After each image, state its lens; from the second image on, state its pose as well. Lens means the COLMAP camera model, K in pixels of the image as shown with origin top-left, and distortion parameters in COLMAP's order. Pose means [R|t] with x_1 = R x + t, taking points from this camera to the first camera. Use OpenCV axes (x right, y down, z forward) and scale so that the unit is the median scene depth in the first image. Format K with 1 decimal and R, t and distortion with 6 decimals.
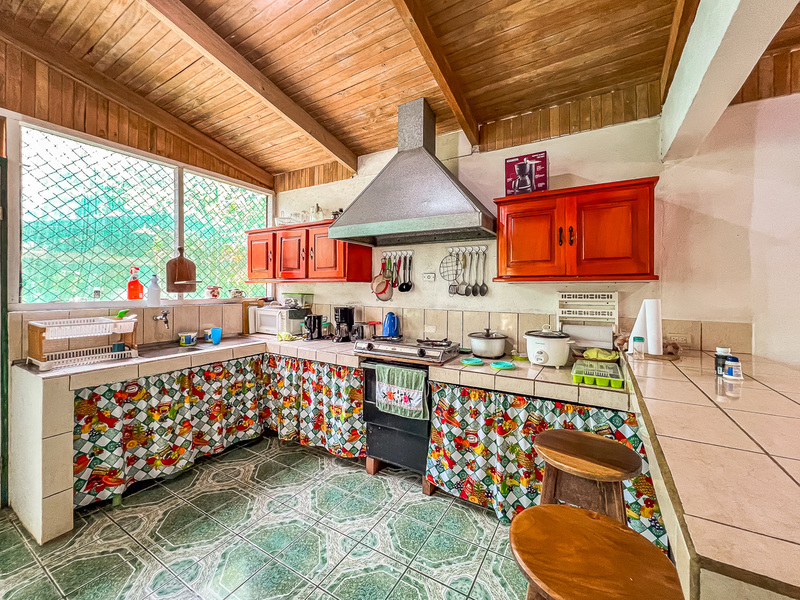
lens RADIAL K [[322.5, 0, 397.9], [0, 322.5, 290.2], [0, 0, 1]] dist [-0.002773, 0.000404]
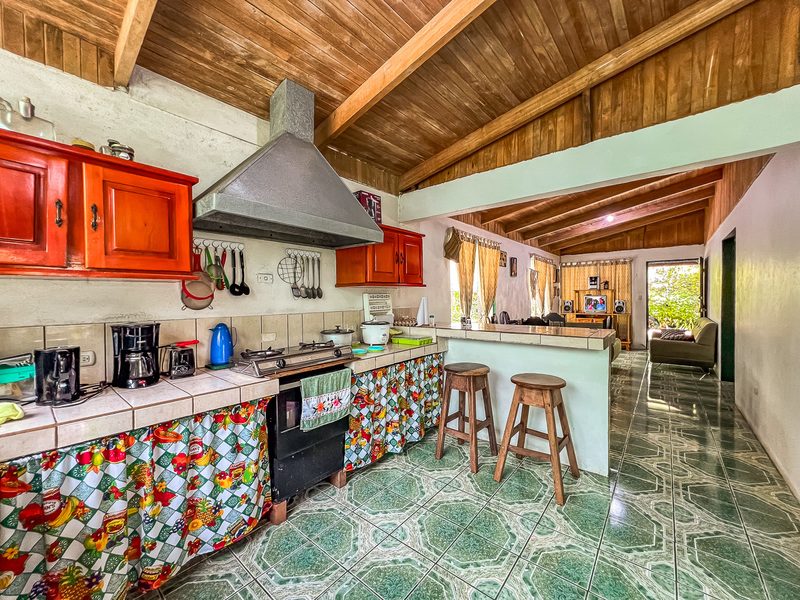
lens RADIAL K [[322.5, 0, 396.5], [0, 322.5, 298.9], [0, 0, 1]] dist [-0.002773, 0.000404]
pose [[0.161721, -0.018358, 0.986666, -0.820223], [0.010604, 0.999802, 0.016864, 0.005370], [-0.986780, 0.007736, 0.161884, 0.586449]]
